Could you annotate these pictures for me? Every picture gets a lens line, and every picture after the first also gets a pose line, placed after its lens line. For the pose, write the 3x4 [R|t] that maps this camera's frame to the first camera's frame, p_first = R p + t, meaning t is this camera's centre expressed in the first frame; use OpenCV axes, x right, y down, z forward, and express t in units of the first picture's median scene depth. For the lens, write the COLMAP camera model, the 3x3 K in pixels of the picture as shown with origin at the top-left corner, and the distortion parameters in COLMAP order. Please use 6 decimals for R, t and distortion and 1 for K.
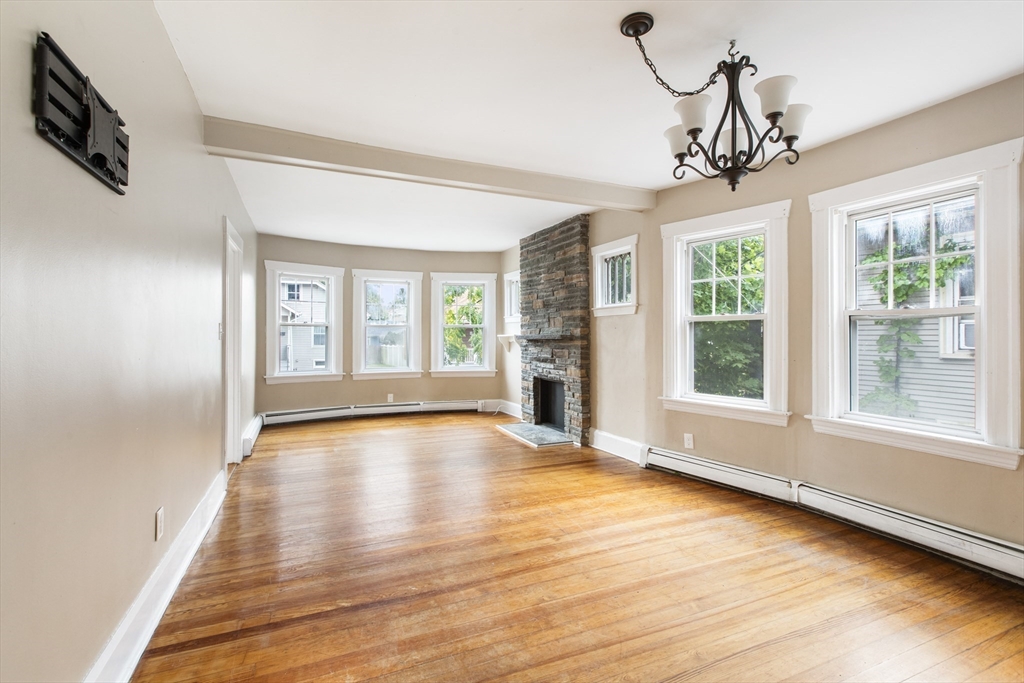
lens RADIAL K [[464.2, 0, 512.9], [0, 464.2, 336.1], [0, 0, 1]] dist [0.004483, 0.001462]
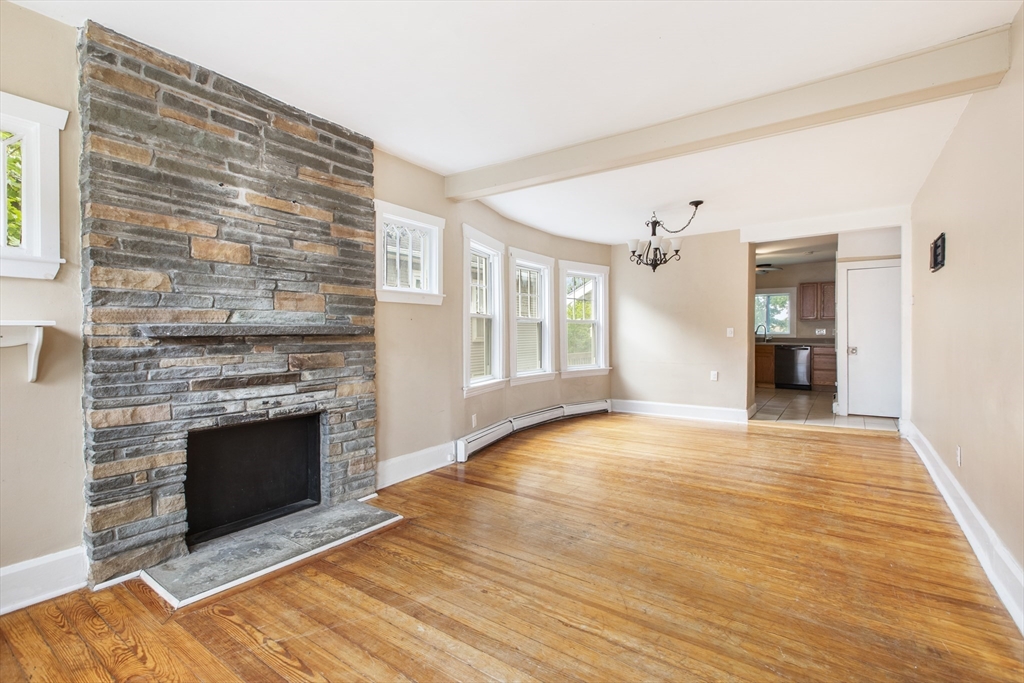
lens RADIAL K [[464.2, 0, 510.9], [0, 464.2, 339.1], [0, 0, 1]] dist [0.004483, 0.001462]
pose [[-0.503540, -0.013999, 0.863859, -0.473826], [-0.001474, 0.999881, 0.015344, 0.003709], [-0.863971, 0.006453, -0.503500, 1.069095]]
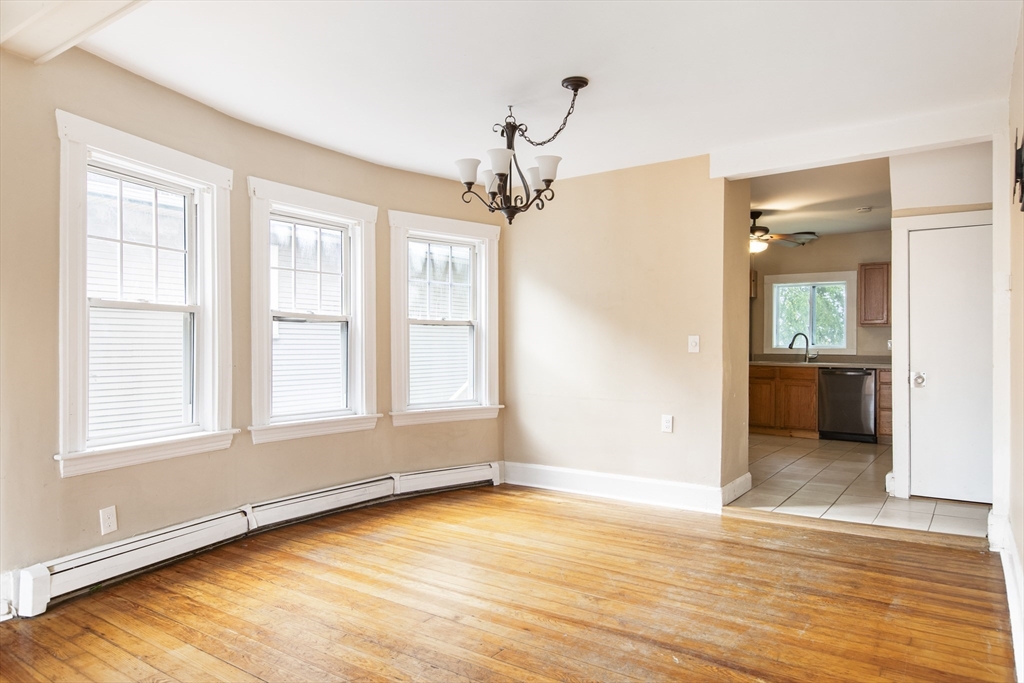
lens RADIAL K [[659.7, 0, 513.0], [0, 659.7, 348.7], [0, 0, 1]] dist [0.009278, -0.004688]
pose [[-0.508677, -0.009689, 0.860903, -0.399022], [-0.008146, 0.999946, 0.006440, 0.006418], [-0.860919, -0.003737, -0.508728, 0.701349]]
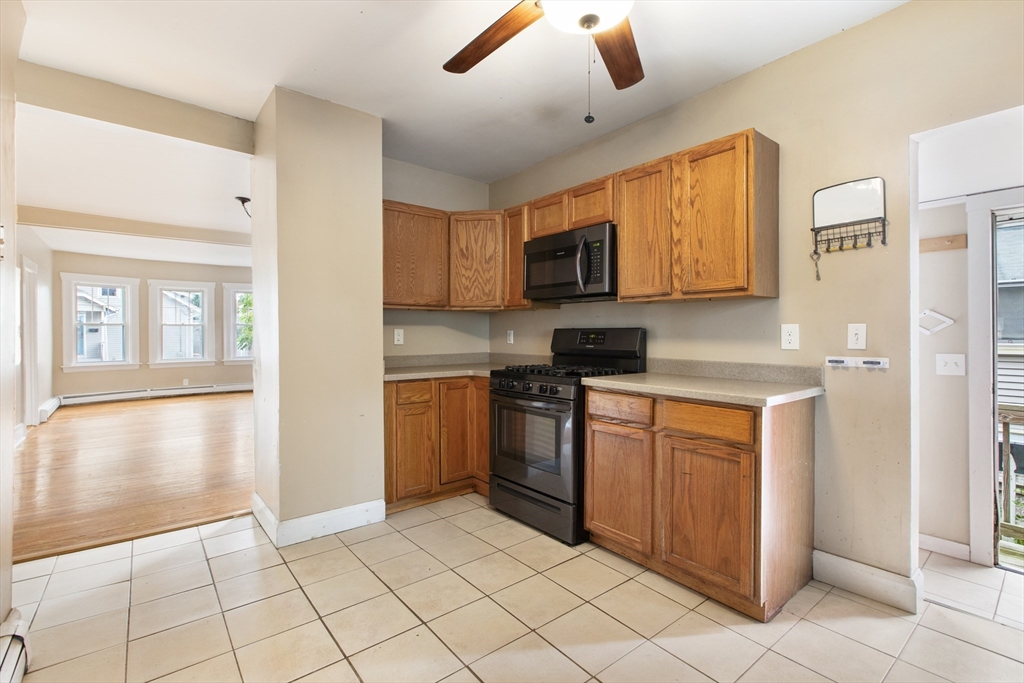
lens RADIAL K [[464.2, 0, 513.0], [0, 464.2, 335.7], [0, 0, 1]] dist [0.004483, 0.001462]
pose [[0.965877, -0.006539, 0.258918, 0.338196], [0.003994, 0.999938, 0.010356, -0.003299], [-0.258969, -0.008969, 0.965844, -0.565720]]
